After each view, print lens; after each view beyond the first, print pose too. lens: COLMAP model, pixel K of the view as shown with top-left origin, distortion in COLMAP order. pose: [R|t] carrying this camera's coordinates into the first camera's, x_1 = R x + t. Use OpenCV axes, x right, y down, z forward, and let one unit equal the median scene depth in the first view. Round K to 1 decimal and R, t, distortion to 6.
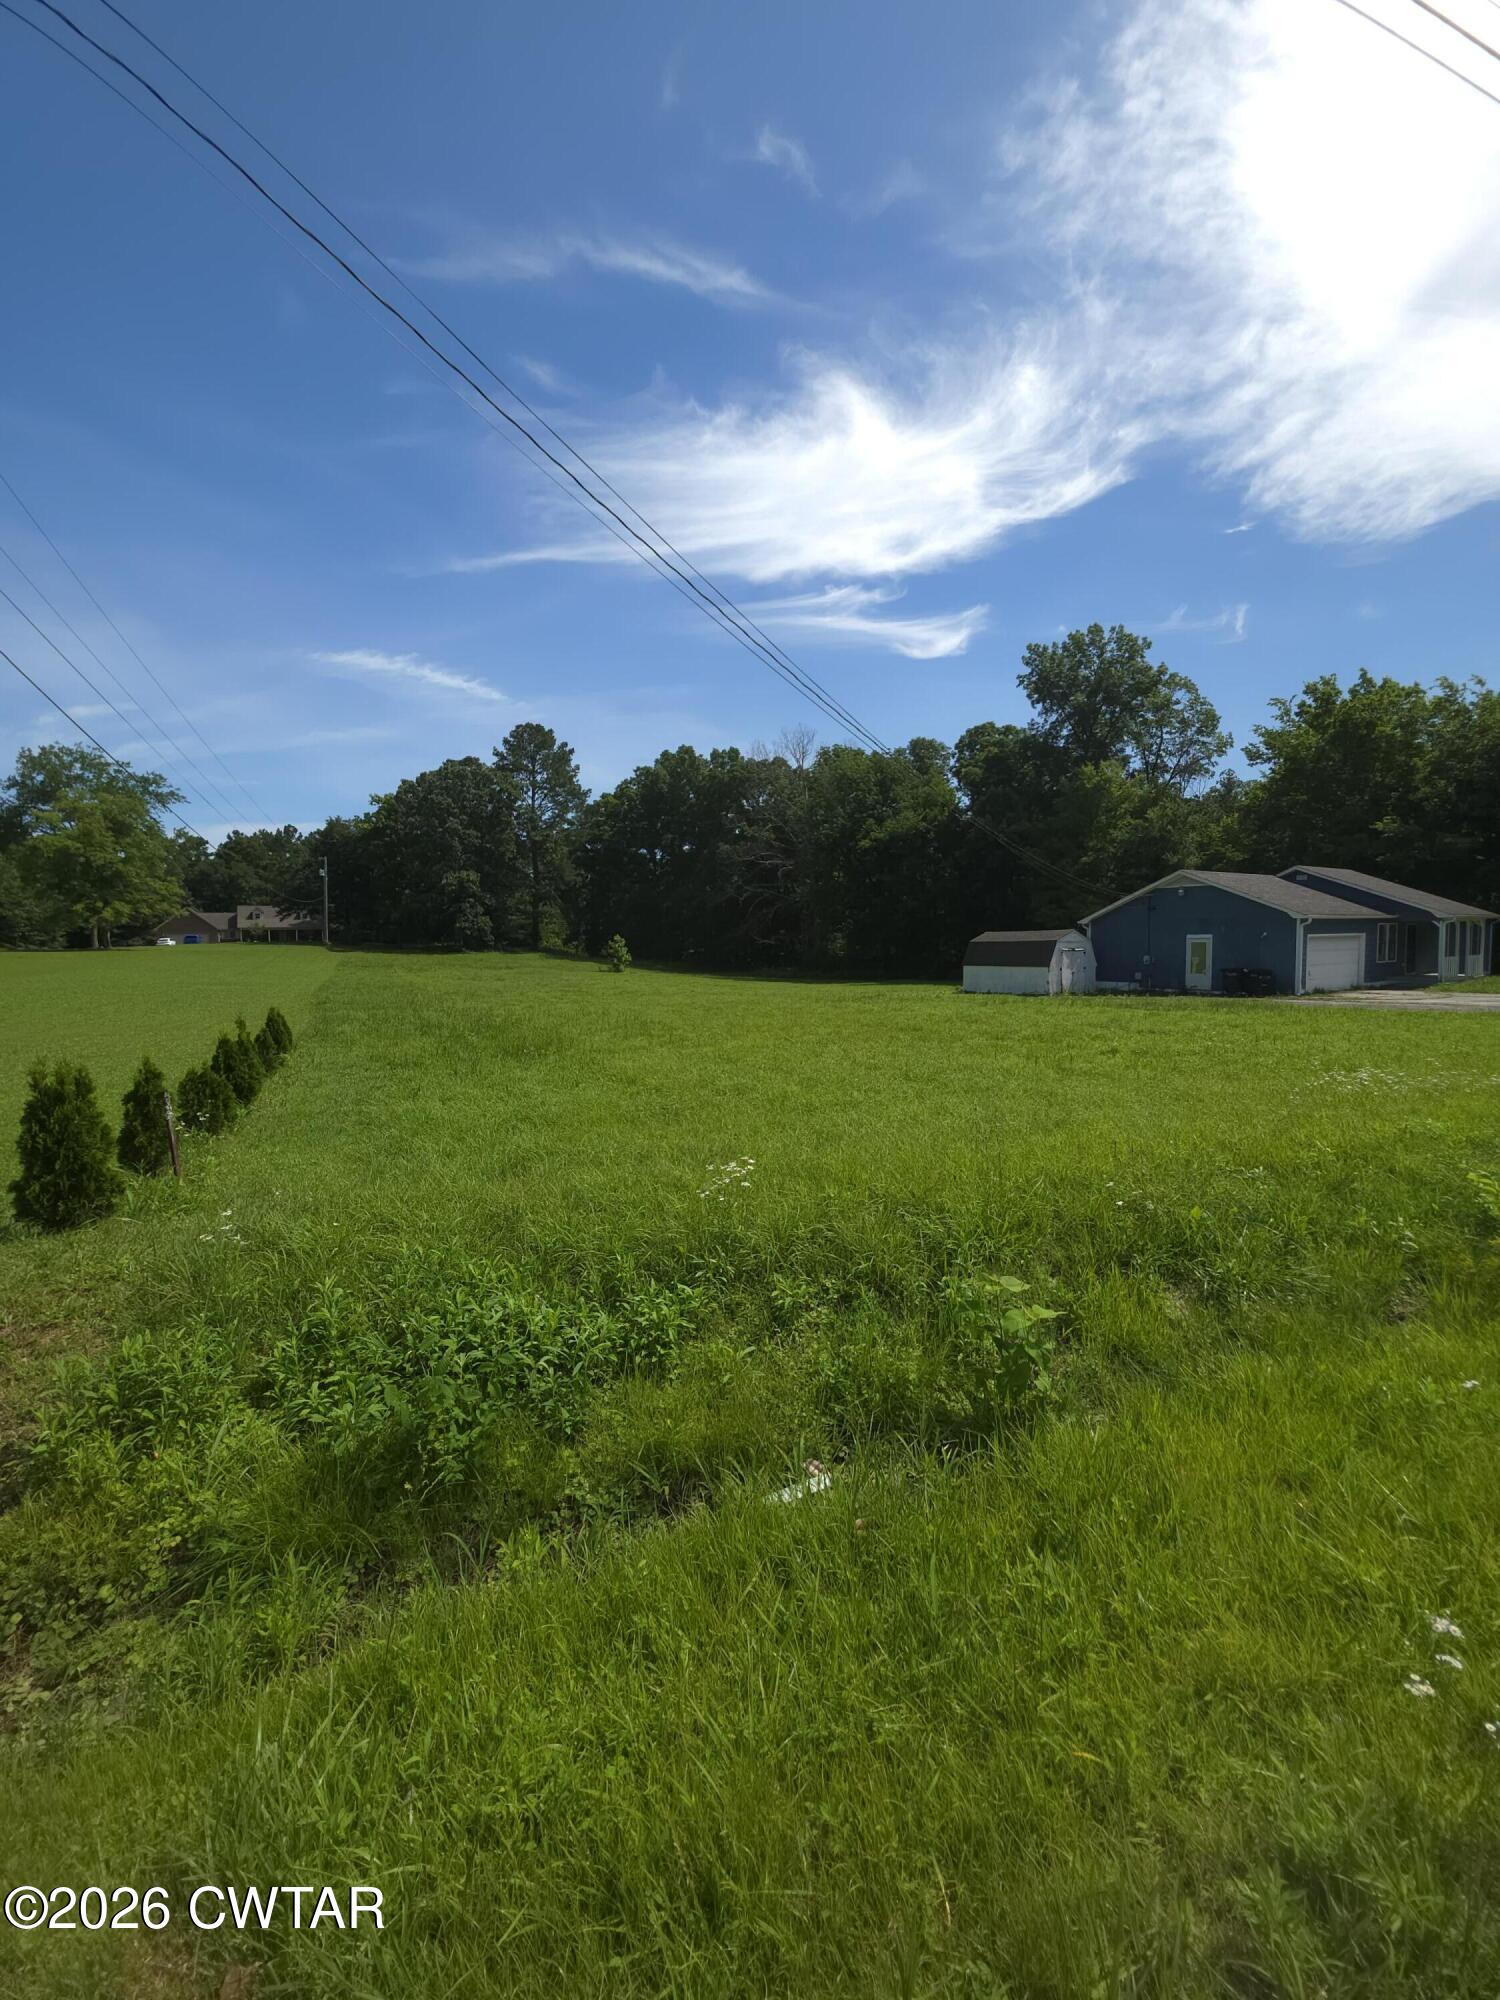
lens RADIAL K [[802.6, 0, 760.9], [0, 802.6, 1003.3], [0, 0, 1]] dist [0.006775, -0.000921]
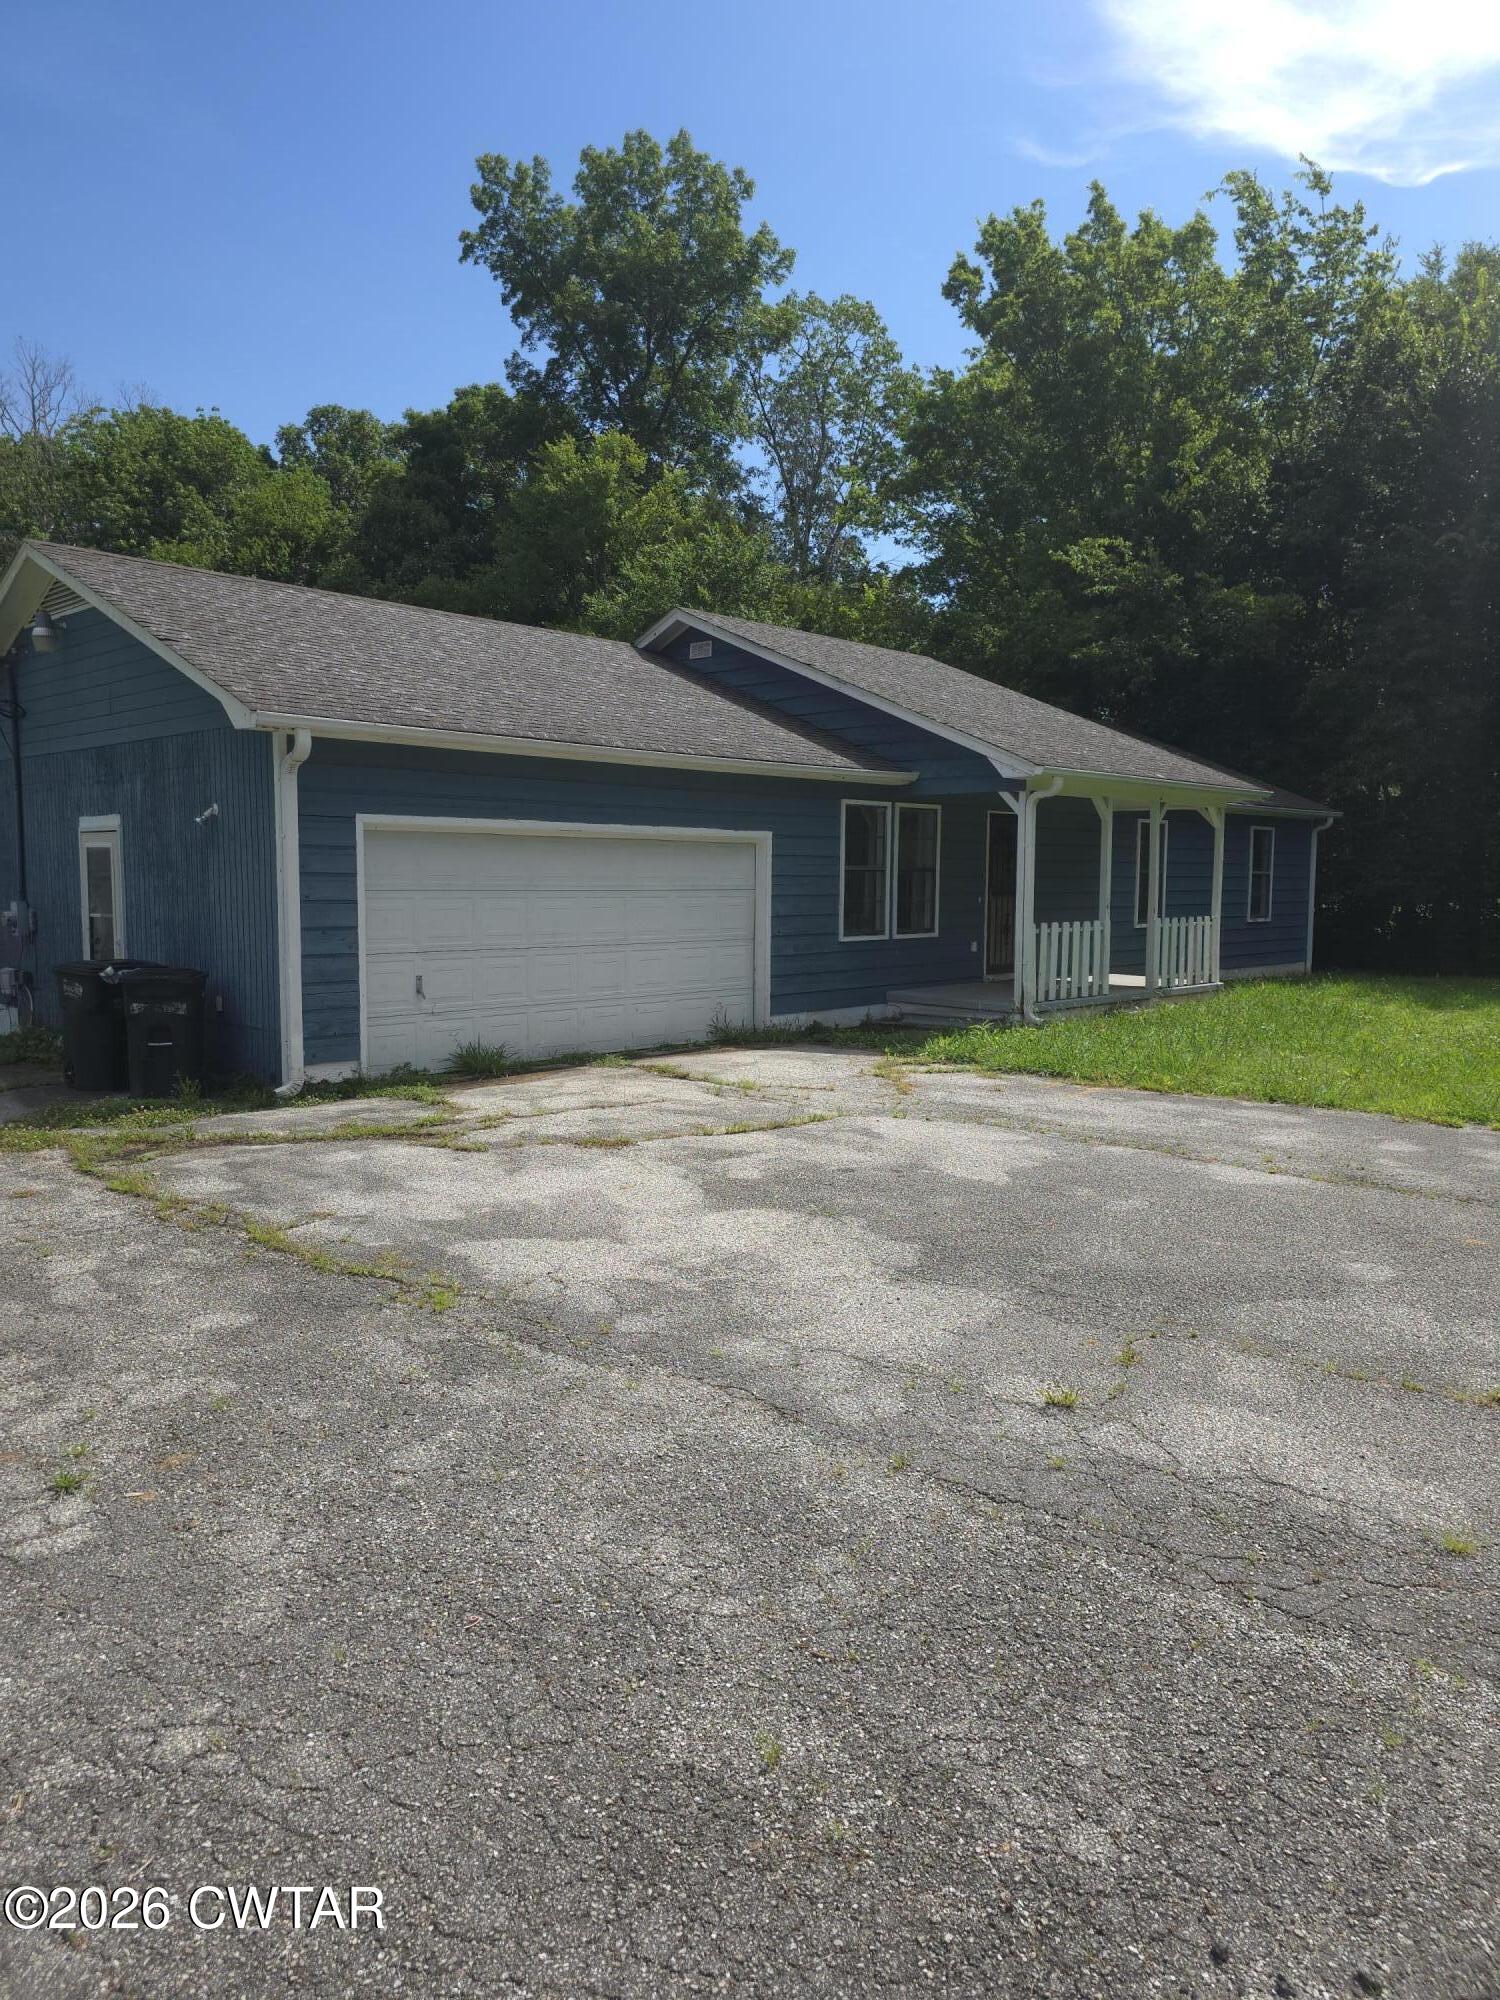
lens RADIAL K [[1353.6, 0, 742.0], [0, 1353.6, 1000.9], [0, 0, 1]] dist [0.038301, -0.001624]
pose [[0.977103, -0.003045, 0.212745, 0.475716], [0.001375, 0.999967, 0.007997, -0.025502], [-0.212762, -0.007521, 0.977075, 0.415197]]
